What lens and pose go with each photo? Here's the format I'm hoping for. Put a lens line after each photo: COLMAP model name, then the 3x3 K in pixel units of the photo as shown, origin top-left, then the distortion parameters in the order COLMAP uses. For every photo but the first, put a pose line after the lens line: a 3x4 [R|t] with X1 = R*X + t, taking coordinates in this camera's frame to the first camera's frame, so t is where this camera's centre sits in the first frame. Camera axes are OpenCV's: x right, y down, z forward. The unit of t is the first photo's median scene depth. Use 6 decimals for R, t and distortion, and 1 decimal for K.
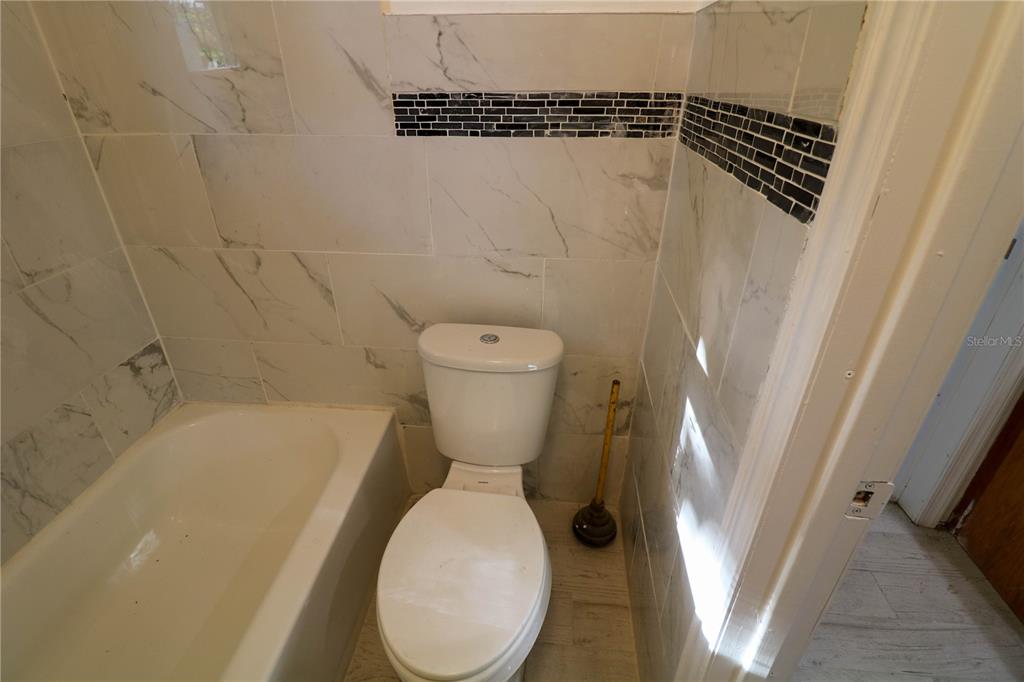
lens RADIAL K [[492.2, 0, 512.8], [0, 492.2, 340.0], [0, 0, 1]] dist [-0.013742, -0.002750]
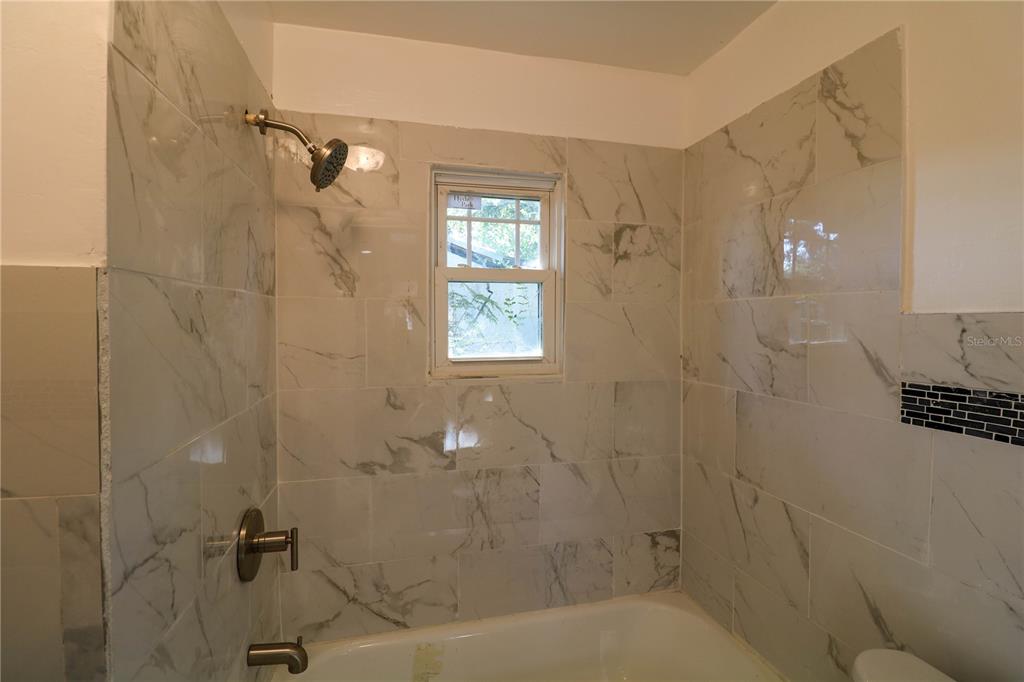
lens RADIAL K [[485.4, 0, 509.7], [0, 485.4, 333.3], [0, 0, 1]] dist [-0.023658, -0.000621]
pose [[0.317930, 0.025704, -0.947766, 0.387404], [-0.469257, 0.872875, -0.133740, -0.090686], [0.823844, 0.487266, 0.289575, 0.033990]]
